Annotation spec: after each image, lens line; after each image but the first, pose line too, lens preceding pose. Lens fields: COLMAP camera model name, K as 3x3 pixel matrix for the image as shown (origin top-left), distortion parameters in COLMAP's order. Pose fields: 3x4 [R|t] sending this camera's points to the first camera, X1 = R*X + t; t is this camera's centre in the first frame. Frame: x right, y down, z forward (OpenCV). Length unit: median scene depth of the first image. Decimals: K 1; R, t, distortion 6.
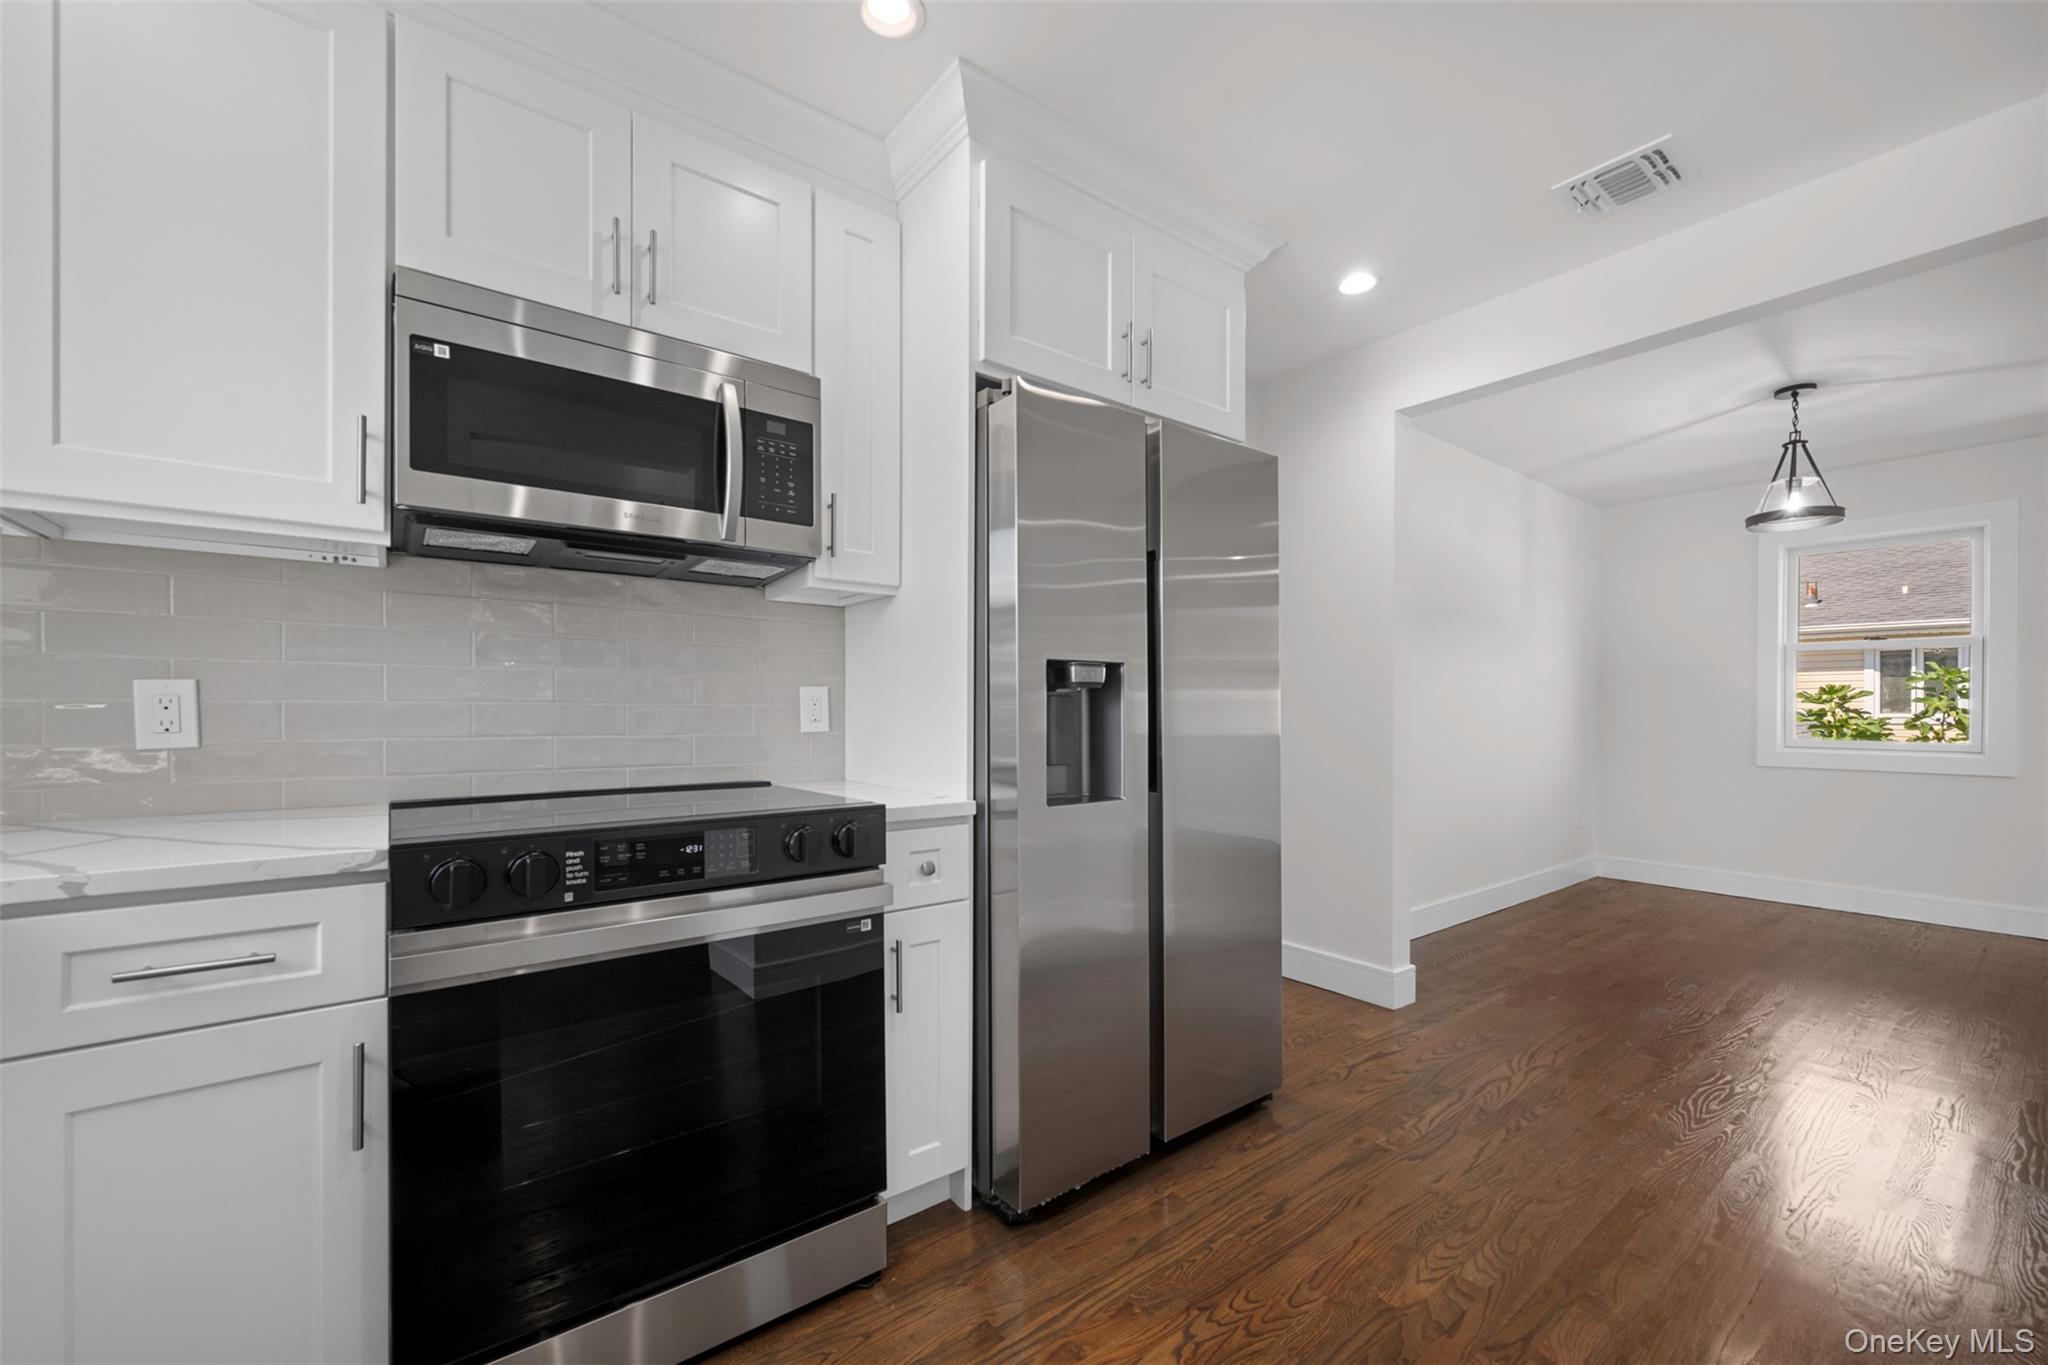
lens RADIAL K [[823.9, 0, 1021.9], [0, 823.9, 708.2], [0, 0, 1]] dist [0.001603, -0.000027]
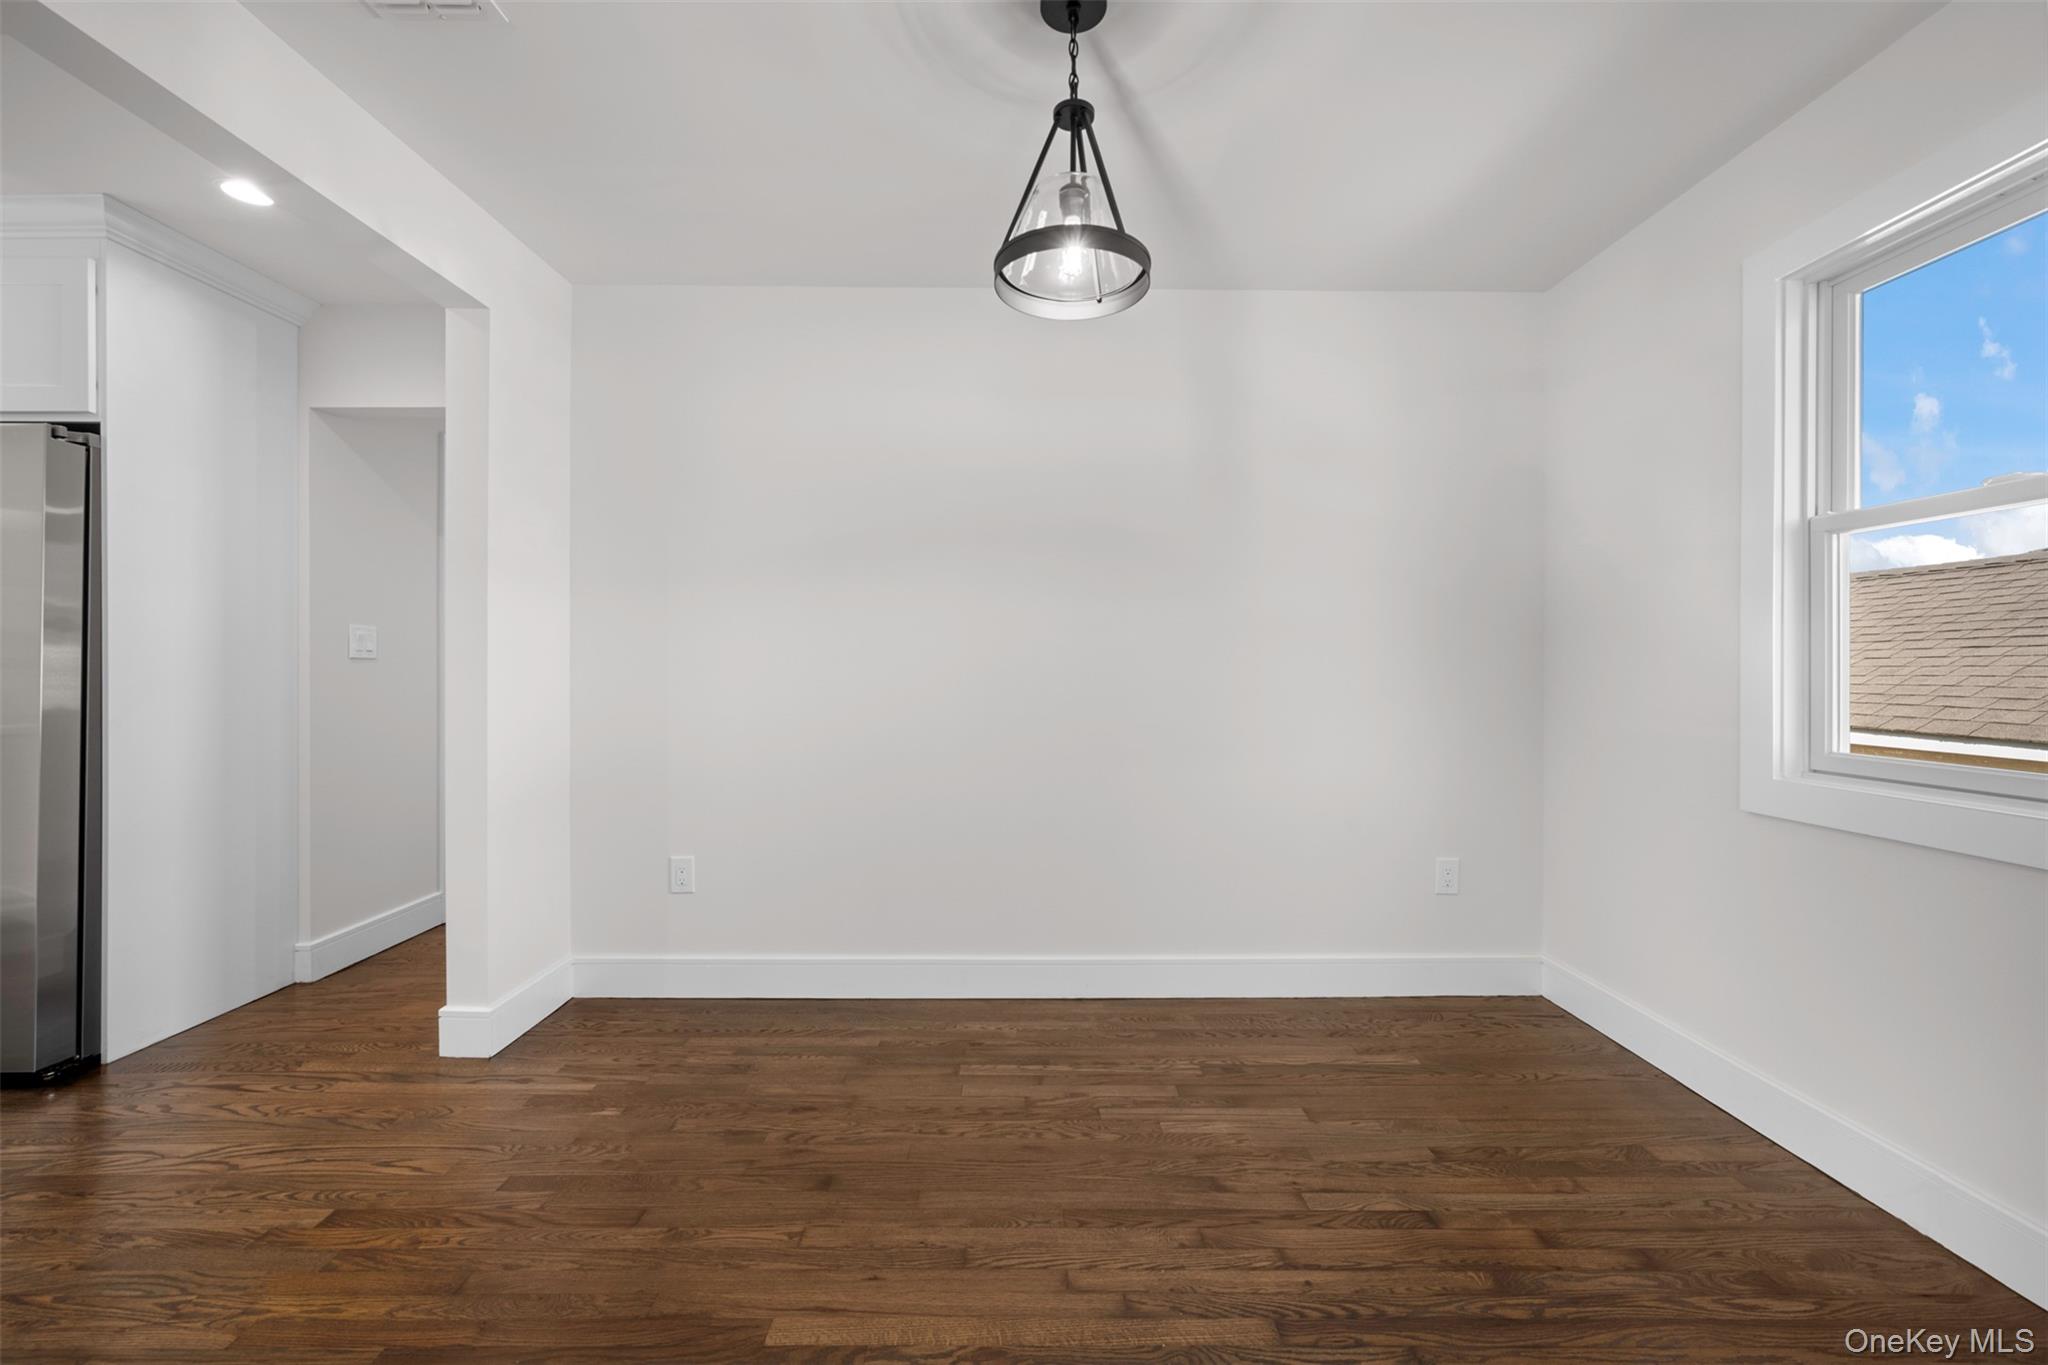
lens RADIAL K [[823.9, 0, 1013.4], [0, 823.9, 676.5], [0, 0, 1]] dist [0.001603, -0.000027]
pose [[0.788310, -0.007831, -0.615229, 2.325261], [0.007409, 0.999967, -0.003236, 0.015162], [0.615234, -0.002007, 0.788342, 1.214289]]
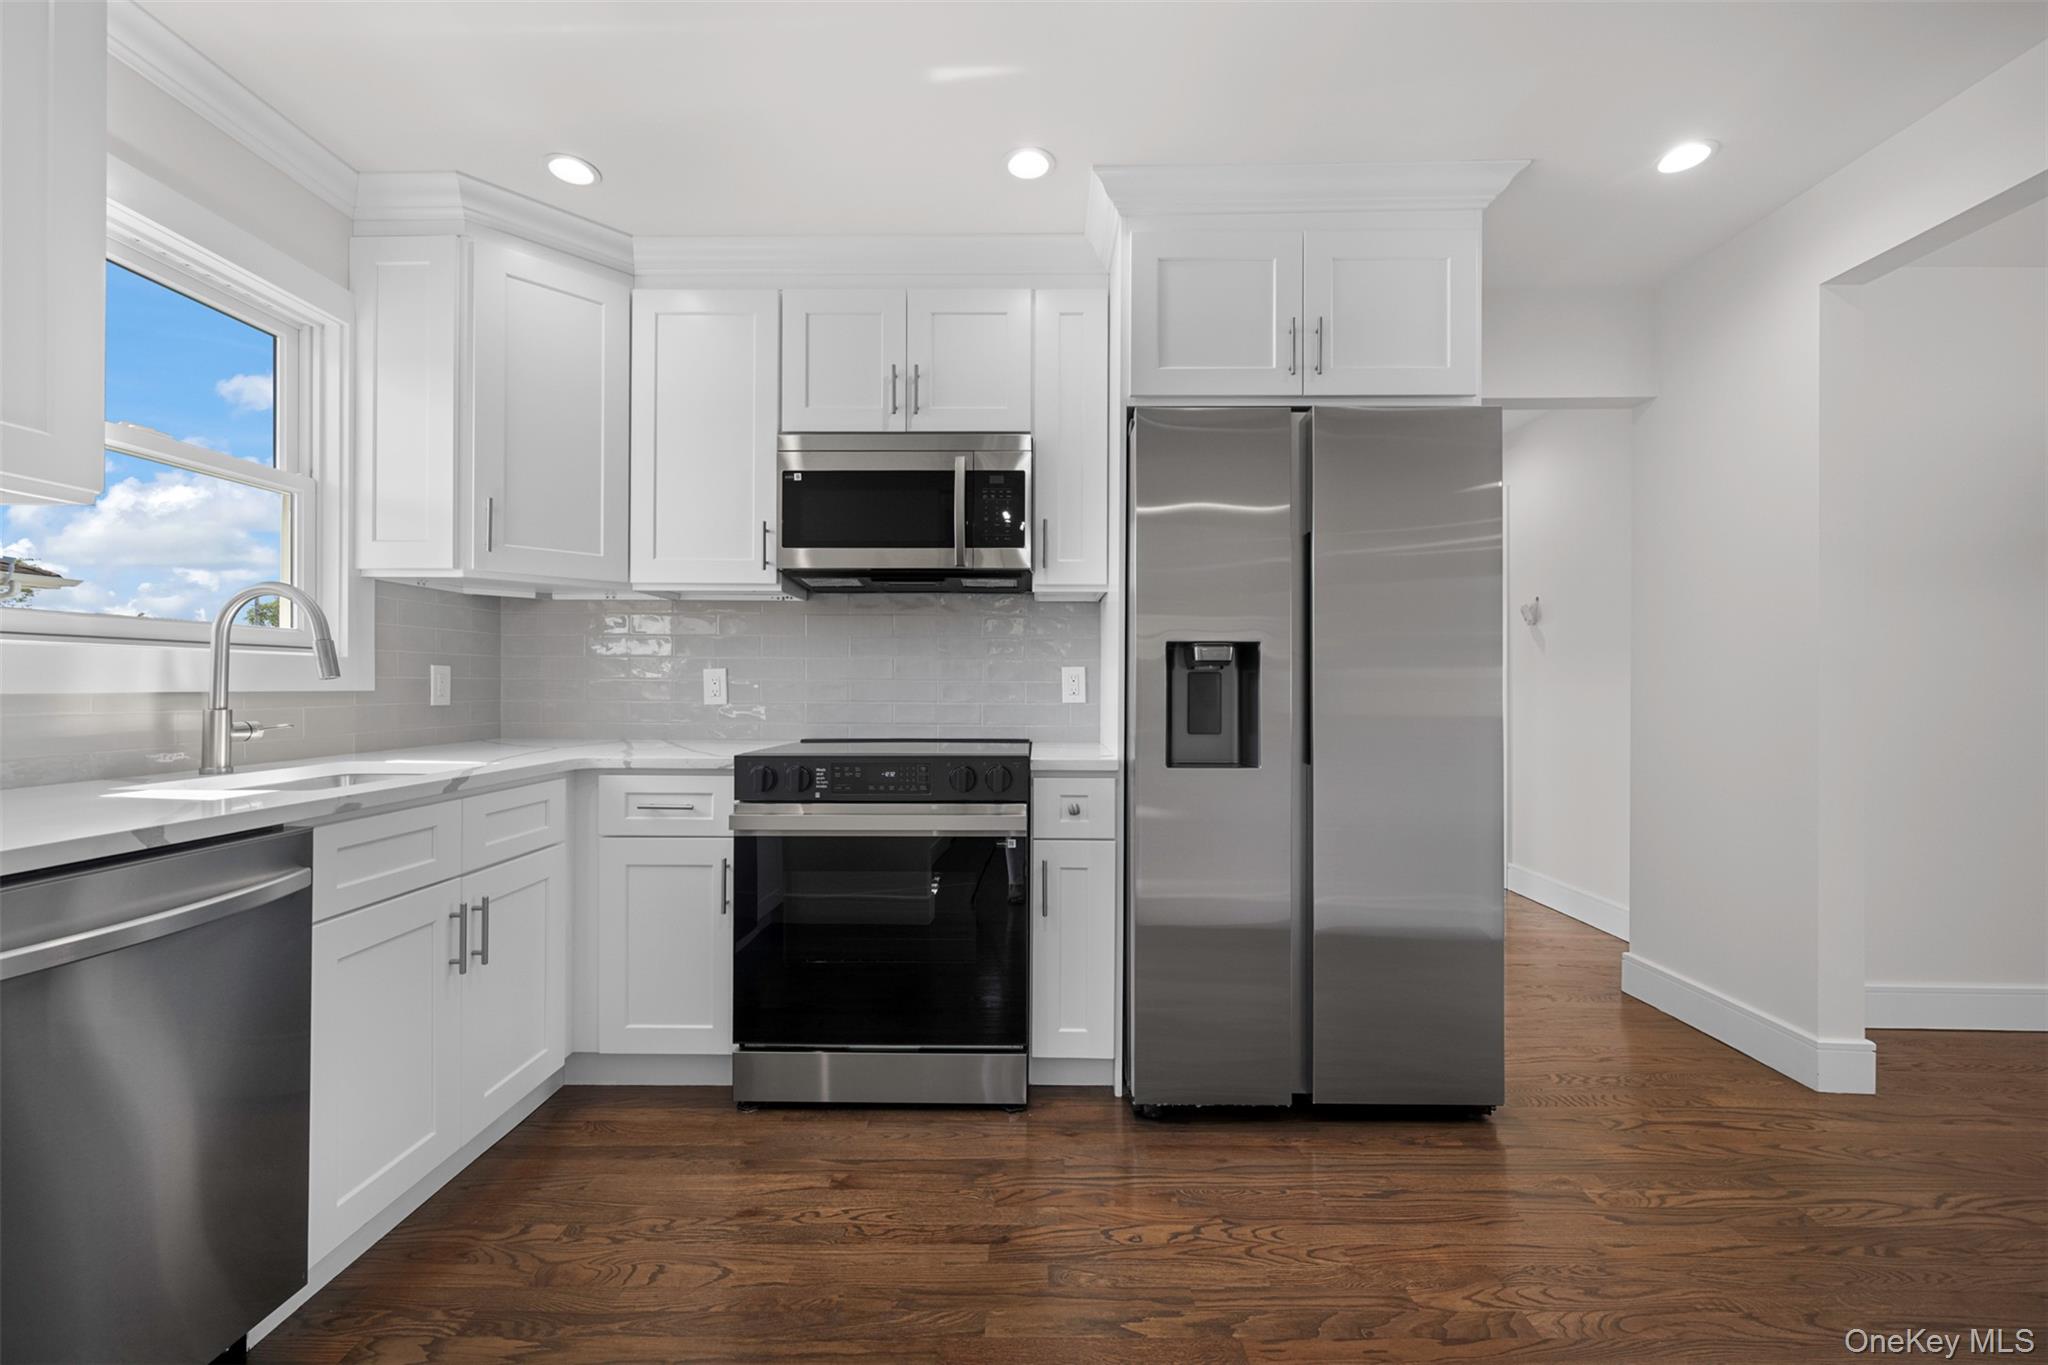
lens RADIAL K [[823.9, 0, 1032.5], [0, 823.9, 678.1], [0, 0, 1]] dist [0.001603, -0.000027]
pose [[0.784528, -0.003708, -0.620082, 0.607656], [-0.001684, 0.999966, -0.008109, 0.001997], [0.620091, 0.007406, 0.784495, -0.037813]]
